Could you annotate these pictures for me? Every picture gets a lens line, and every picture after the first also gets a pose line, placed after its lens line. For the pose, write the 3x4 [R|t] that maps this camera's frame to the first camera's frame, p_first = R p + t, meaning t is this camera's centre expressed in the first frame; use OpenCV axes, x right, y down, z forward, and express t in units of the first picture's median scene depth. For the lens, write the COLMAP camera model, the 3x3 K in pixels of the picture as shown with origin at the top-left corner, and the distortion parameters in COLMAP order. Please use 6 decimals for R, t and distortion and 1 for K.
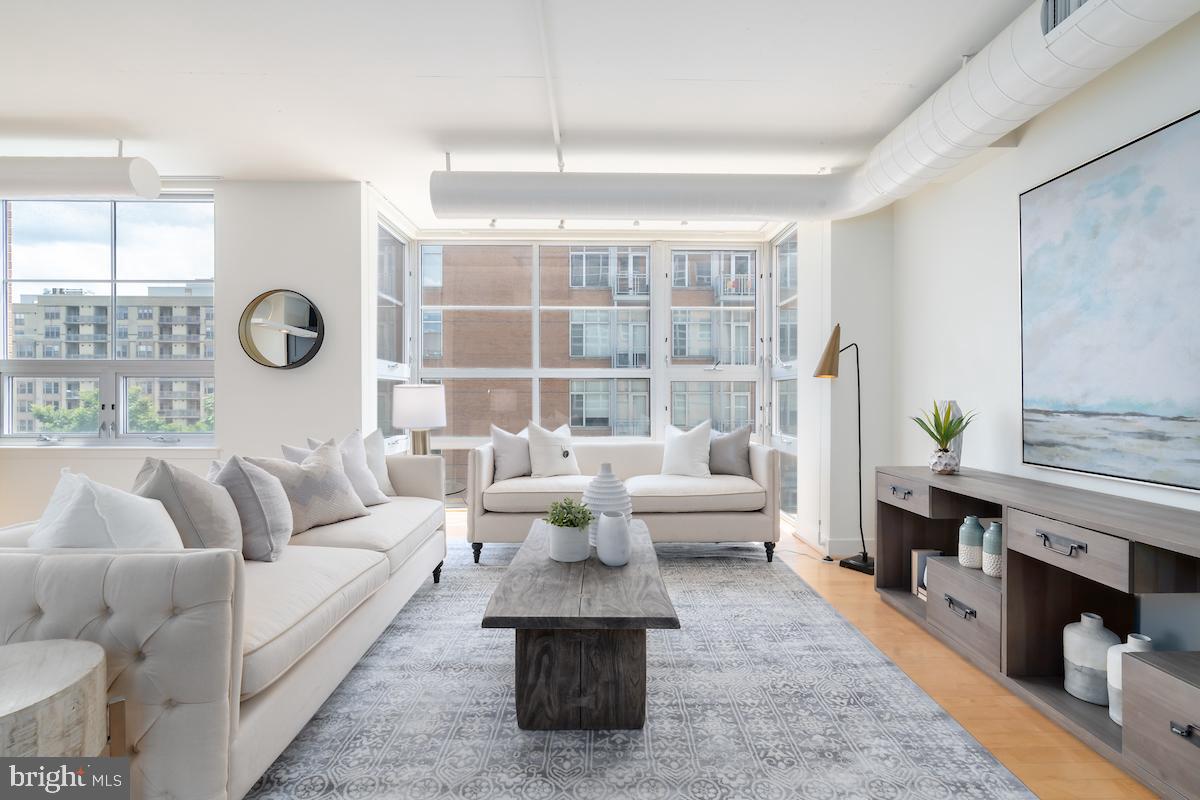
lens RADIAL K [[541.1, 0, 599.2], [0, 541.1, 400.7], [0, 0, 1]] dist [-0.011941, 0.000223]
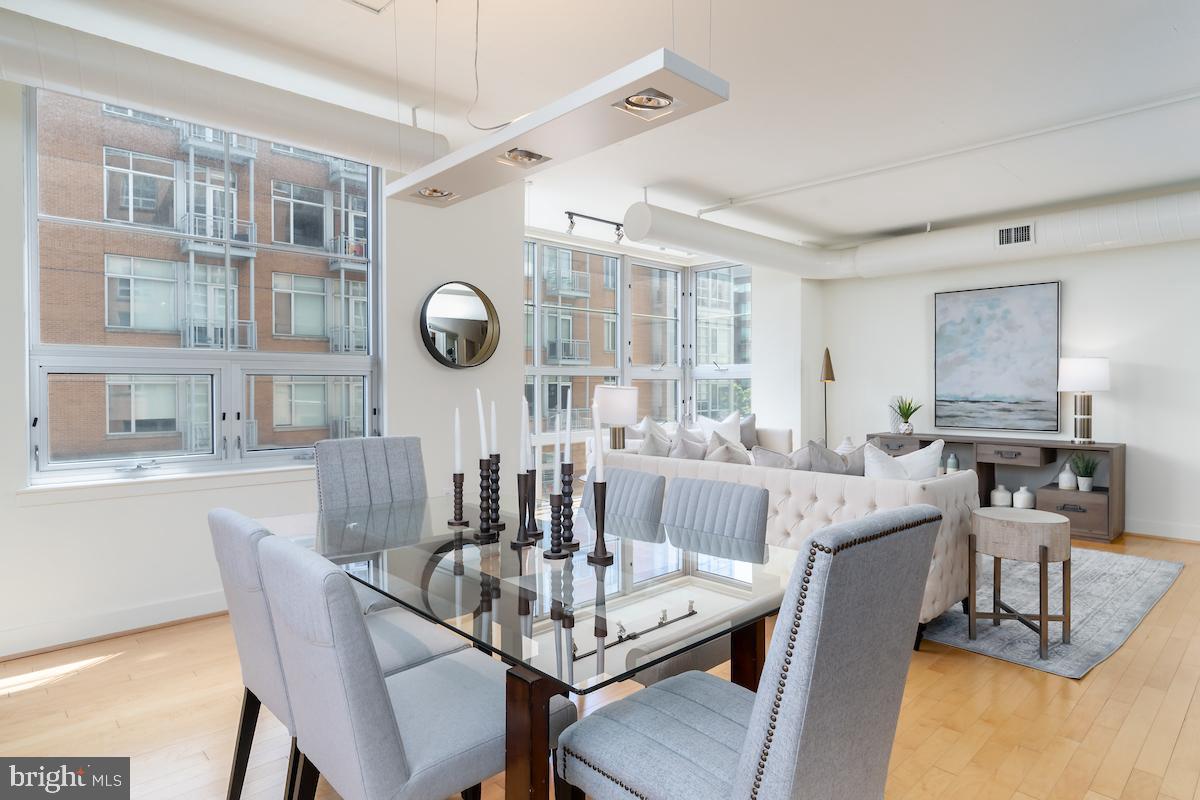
lens RADIAL K [[679.9, 0, 600.5], [0, 679.9, 392.4], [0, 0, 1]] dist [-0.008128, -0.000768]
pose [[0.728310, -0.008740, 0.685192, -2.068264], [0.006914, 0.999961, 0.005405, -0.038167], [-0.685212, 0.000801, 0.728343, 0.003780]]
